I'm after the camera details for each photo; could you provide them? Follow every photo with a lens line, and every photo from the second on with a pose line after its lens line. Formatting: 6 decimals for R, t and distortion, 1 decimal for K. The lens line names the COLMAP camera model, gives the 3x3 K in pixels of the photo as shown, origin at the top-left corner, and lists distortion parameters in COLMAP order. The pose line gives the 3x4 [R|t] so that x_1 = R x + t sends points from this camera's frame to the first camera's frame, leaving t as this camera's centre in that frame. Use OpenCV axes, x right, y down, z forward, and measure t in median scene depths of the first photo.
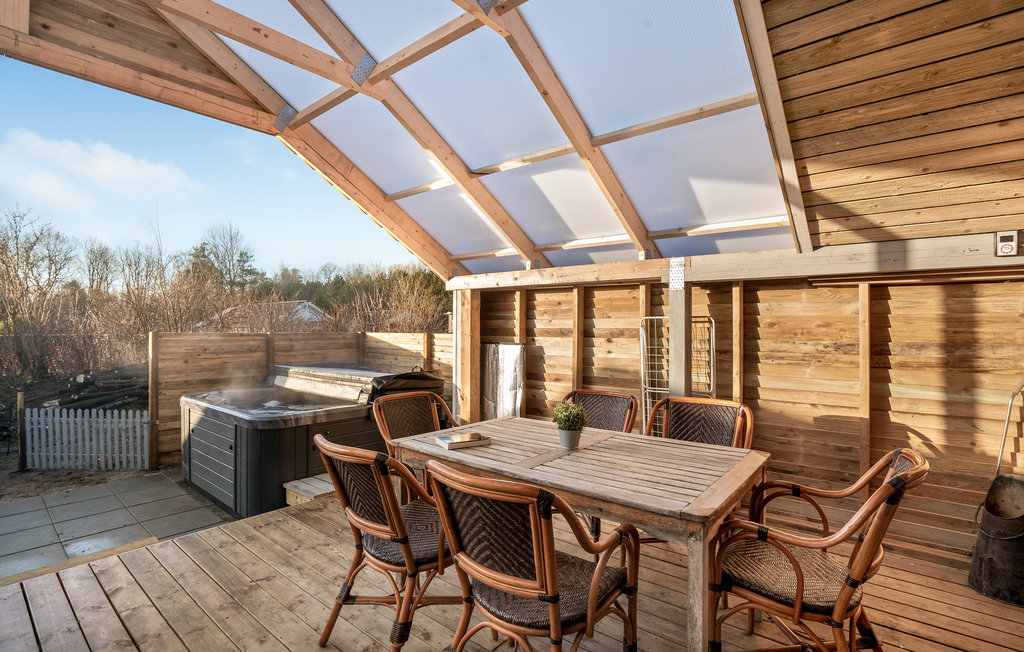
lens RADIAL K [[477.0, 0, 515.7], [0, 477.0, 316.8], [0, 0, 1]] dist [-0.012281, 0.001341]
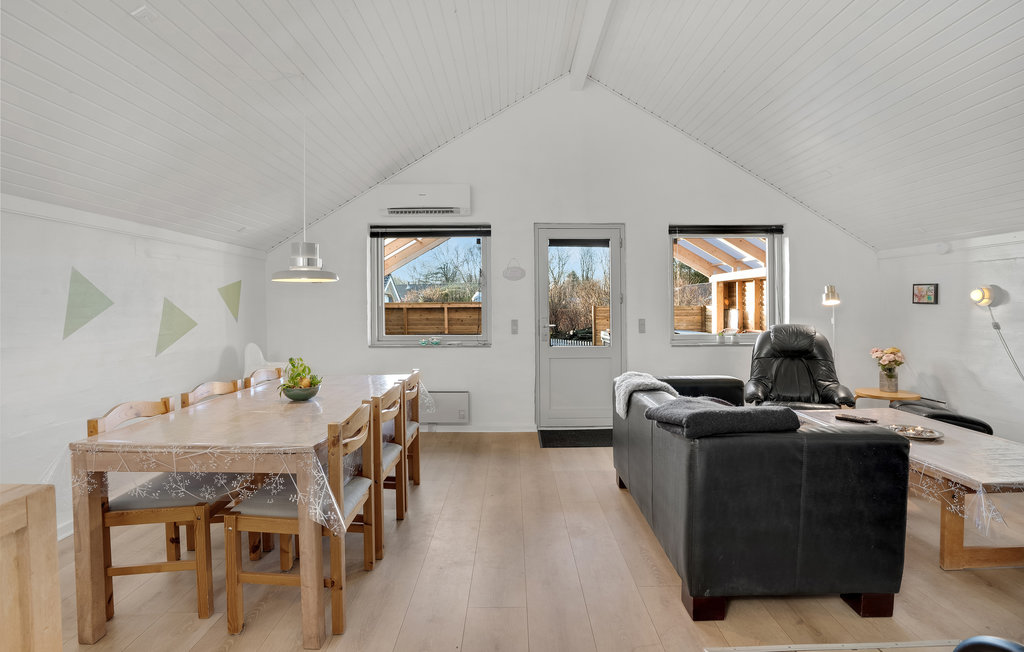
lens RADIAL K [[477.0, 0, 515.7], [0, 477.0, 316.8], [0, 0, 1]] dist [-0.012281, 0.001341]
pose [[0.643616, 0.012724, -0.765243, 0.814832], [0.021555, 0.999164, 0.034743, -0.000283], [0.765045, -0.038855, 0.642804, -0.809859]]
